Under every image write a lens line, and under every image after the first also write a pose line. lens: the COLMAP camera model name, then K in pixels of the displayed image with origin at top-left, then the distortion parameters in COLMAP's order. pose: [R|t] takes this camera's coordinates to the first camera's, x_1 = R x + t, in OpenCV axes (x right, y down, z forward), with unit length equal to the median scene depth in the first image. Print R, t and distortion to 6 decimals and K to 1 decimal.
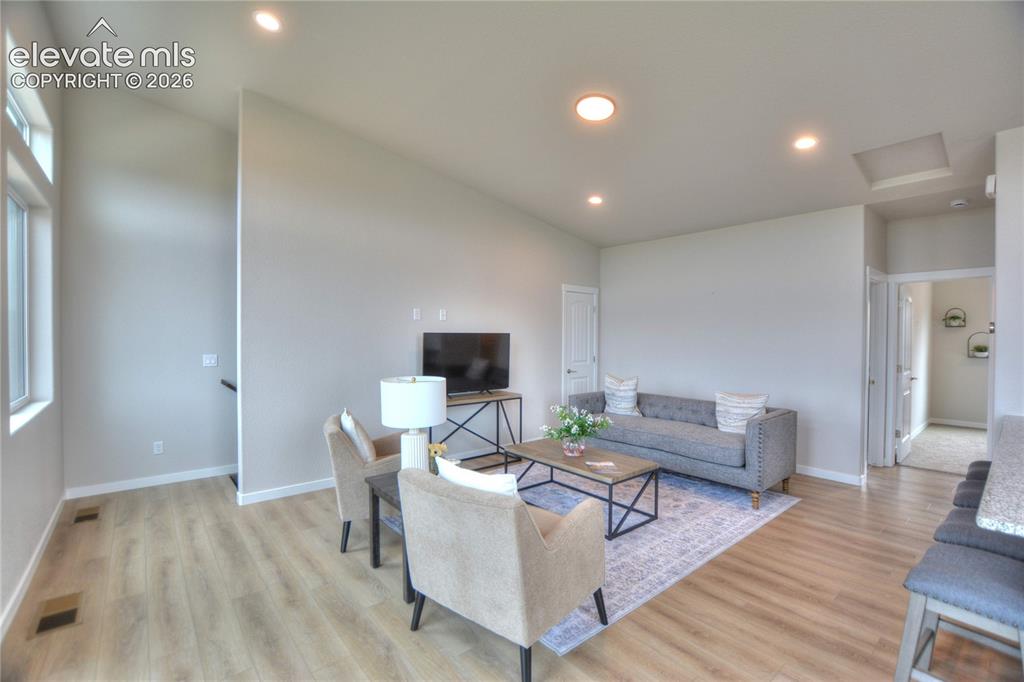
lens RADIAL K [[451.4, 0, 516.6], [0, 451.4, 342.6], [0, 0, 1]] dist [-0.029327, 0.000739]
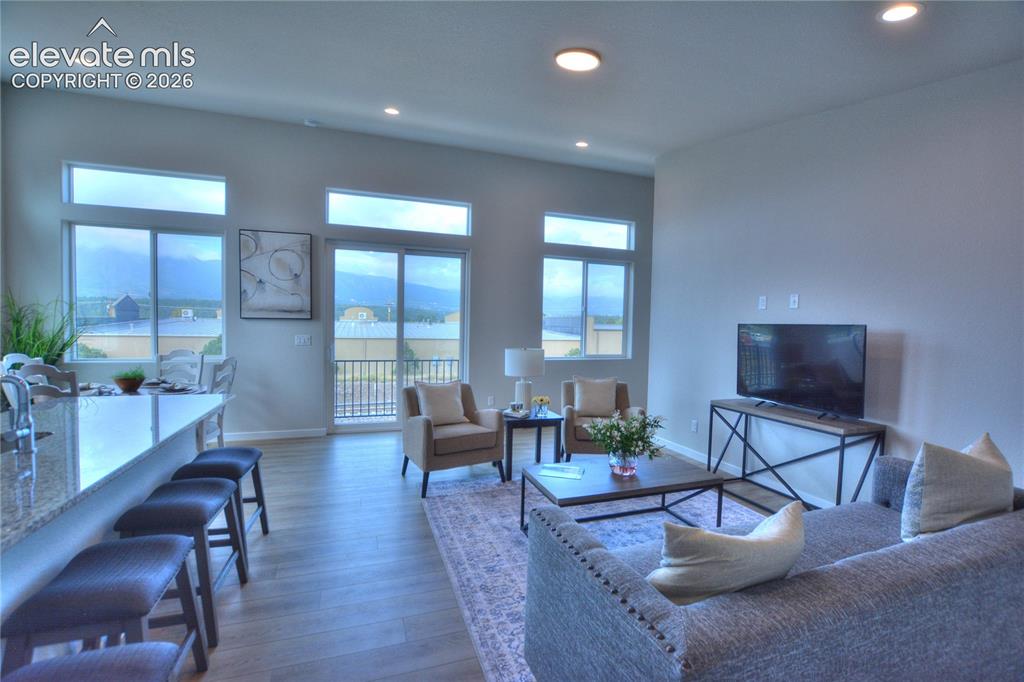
lens RADIAL K [[451.4, 0, 516.6], [0, 451.4, 342.6], [0, 0, 1]] dist [-0.029327, 0.000739]
pose [[-0.346422, 0.027321, -0.937681, 0.744263], [-0.038882, 0.998299, 0.043452, -0.007245], [0.937273, 0.051512, -0.344770, 0.864506]]
